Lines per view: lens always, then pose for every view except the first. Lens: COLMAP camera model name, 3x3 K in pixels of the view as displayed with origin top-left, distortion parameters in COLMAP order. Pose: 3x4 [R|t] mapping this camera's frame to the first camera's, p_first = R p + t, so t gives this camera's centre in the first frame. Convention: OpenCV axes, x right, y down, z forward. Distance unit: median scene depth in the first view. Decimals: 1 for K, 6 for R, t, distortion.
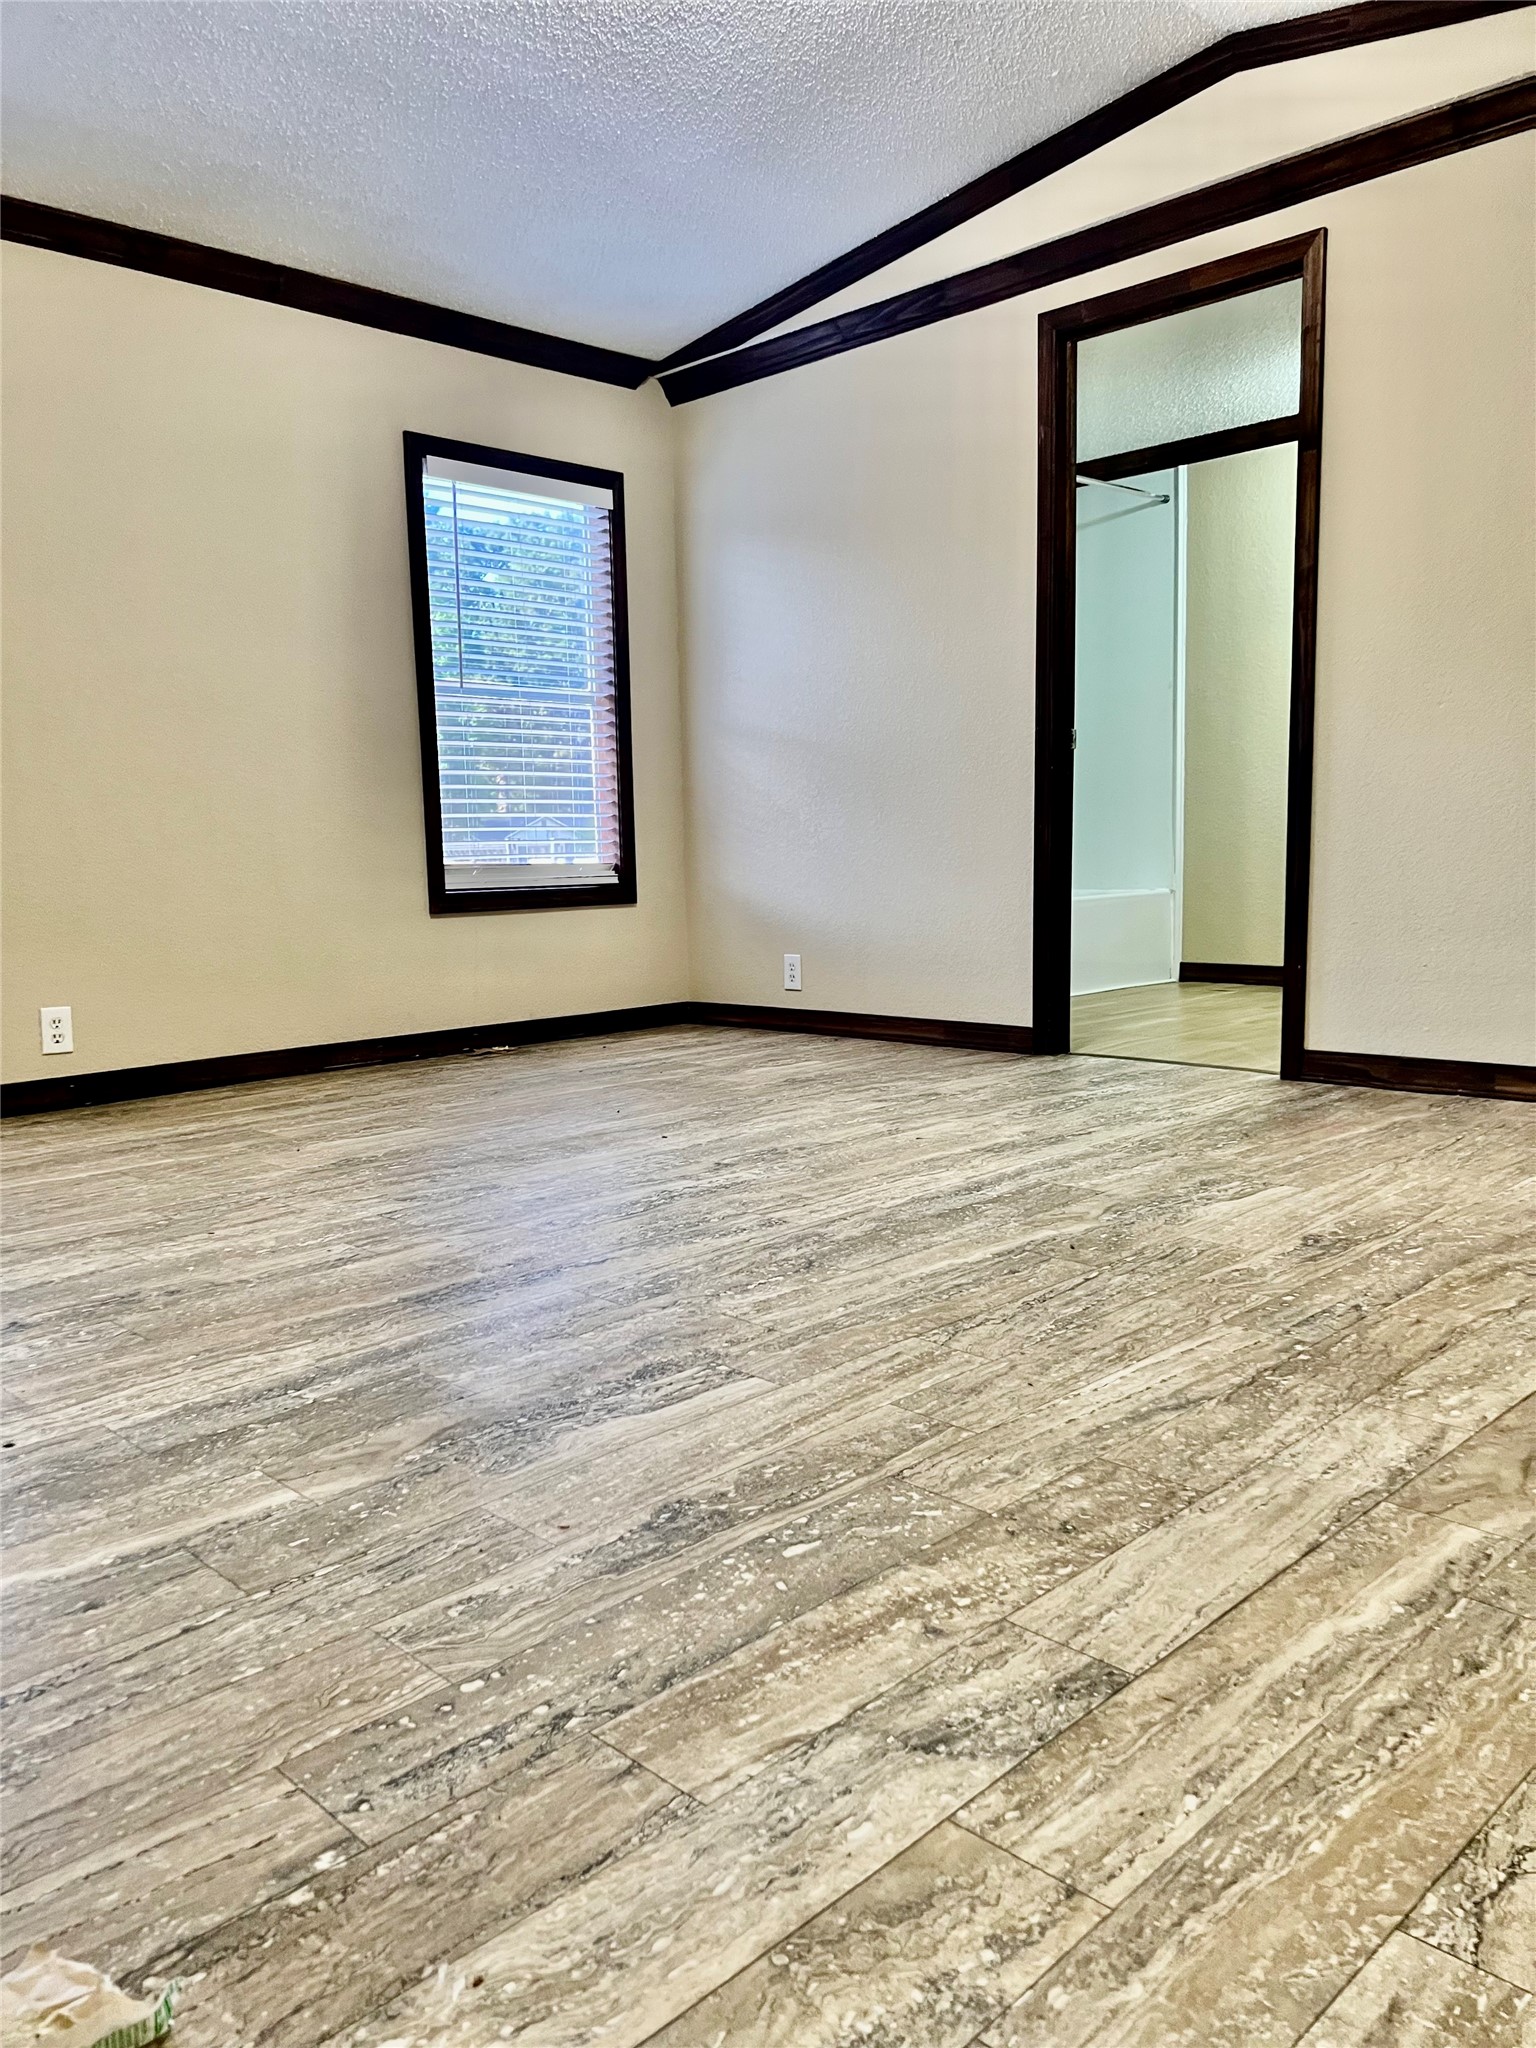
lens RADIAL K [[1536.9, 0, 768.0], [0, 1536.9, 1024.0], [0, 0, 1]] dist [0.063569, -0.079204]
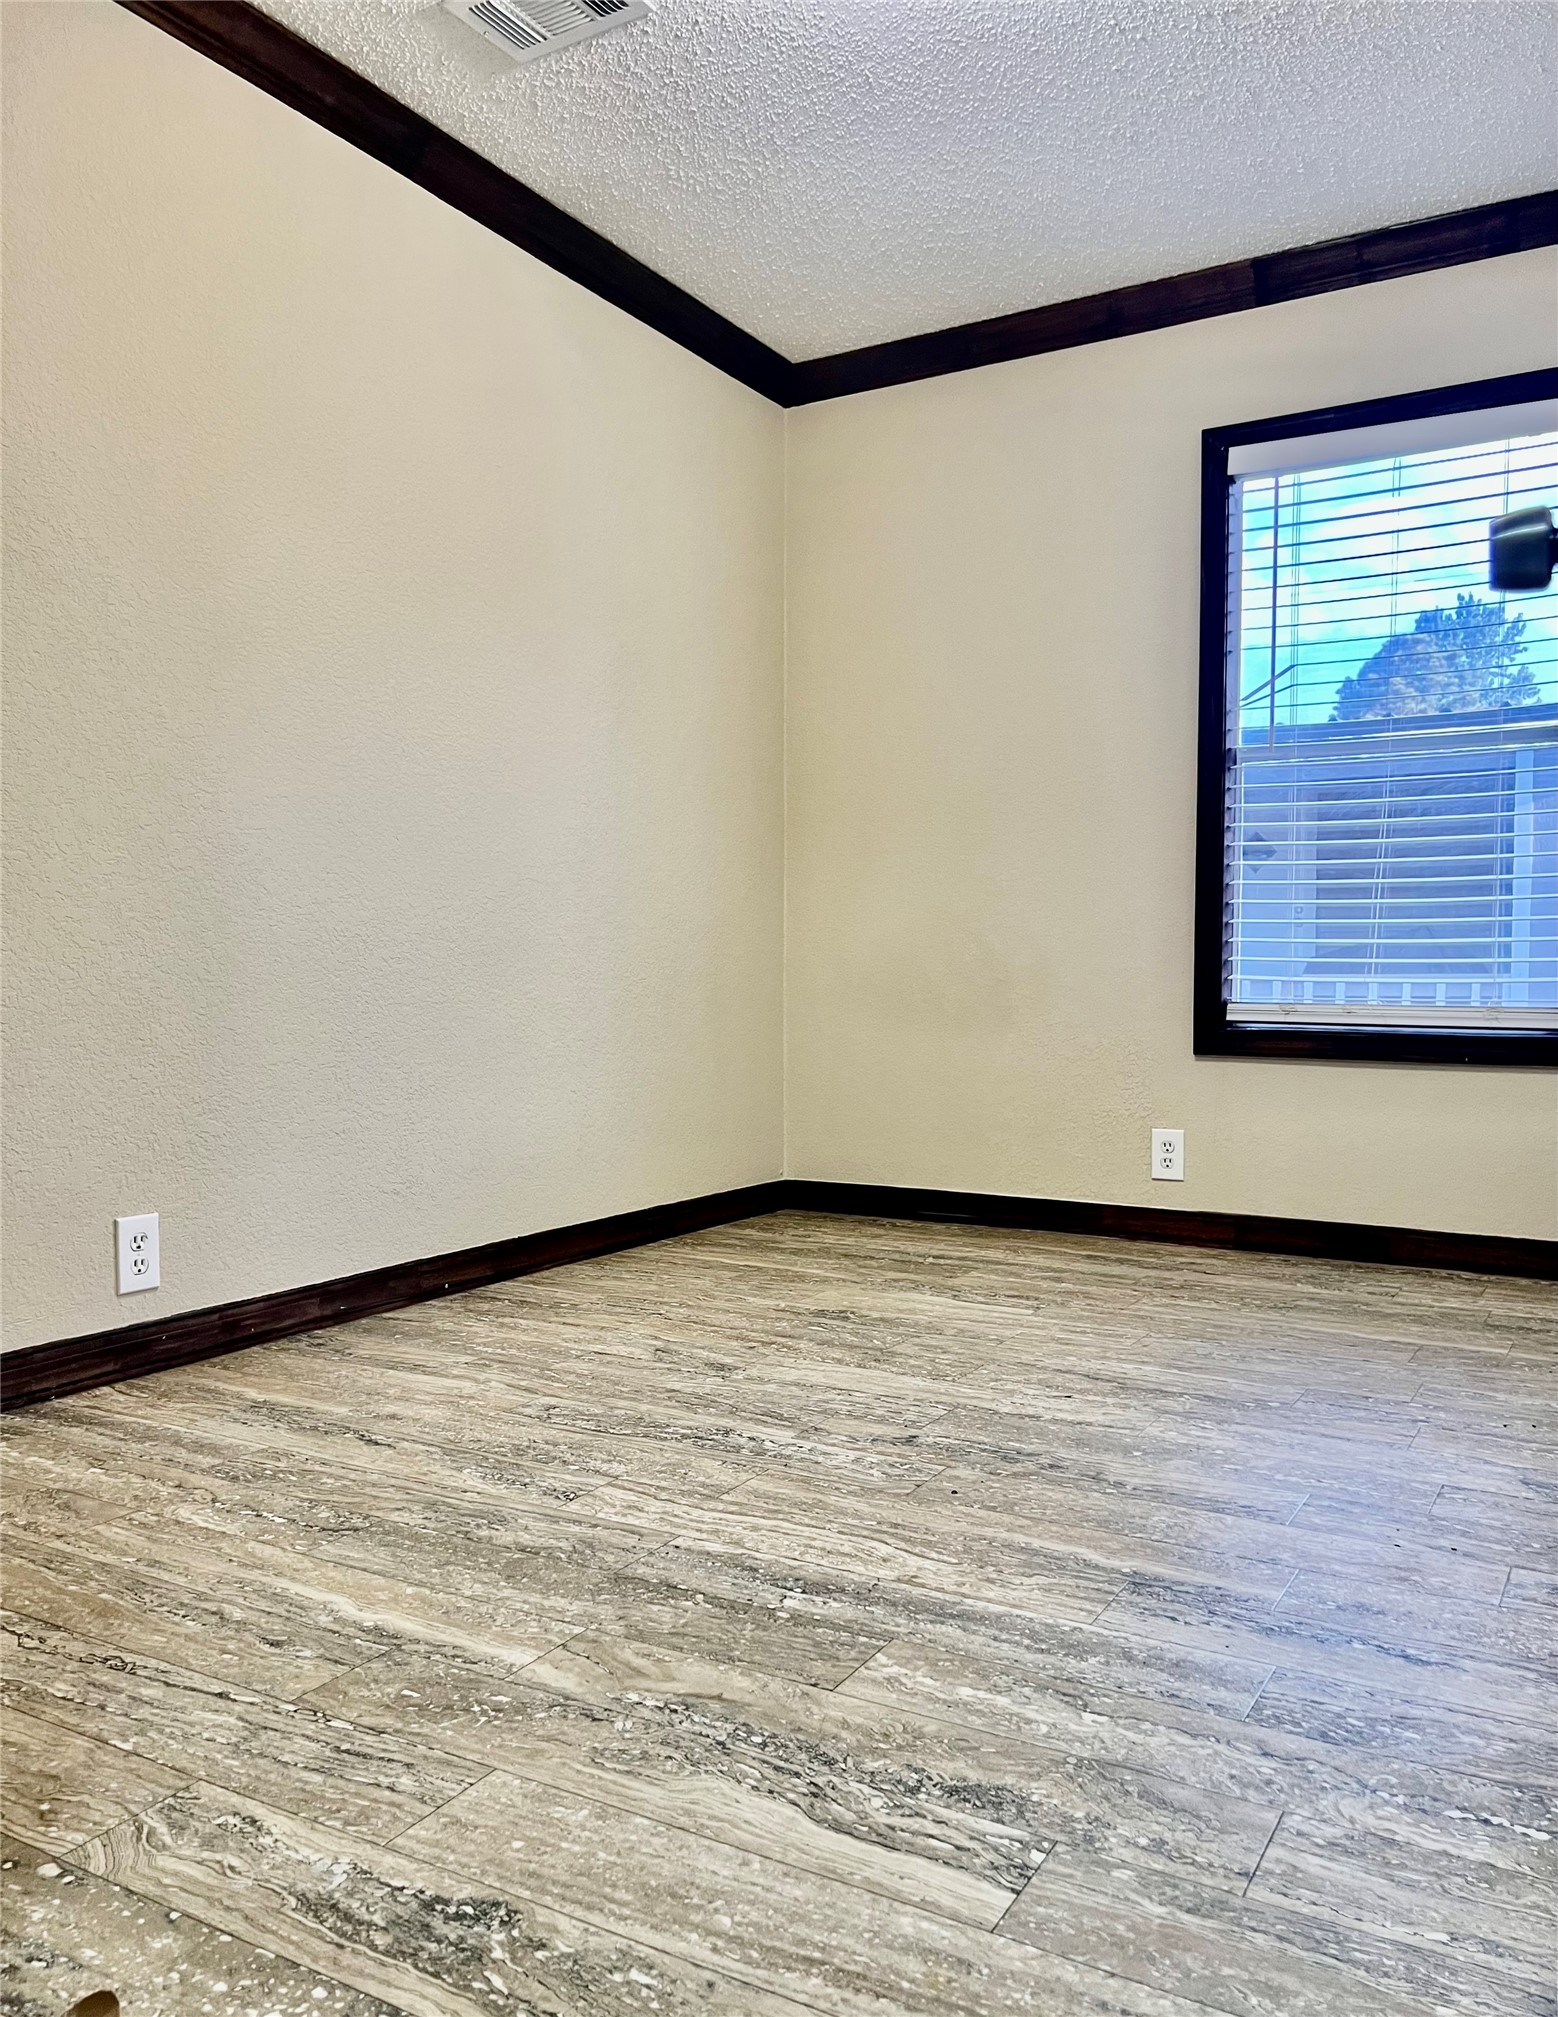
lens RADIAL K [[1563.3, 0, 779.0], [0, 1563.3, 1008.5], [0, 0, 1]] dist [0.013196, 0.010317]
pose [[0.257761, 0.051784, -0.964820, 0.491402], [-0.125135, 0.991942, 0.019809, -0.097778], [0.958071, 0.115627, 0.262164, 0.674224]]
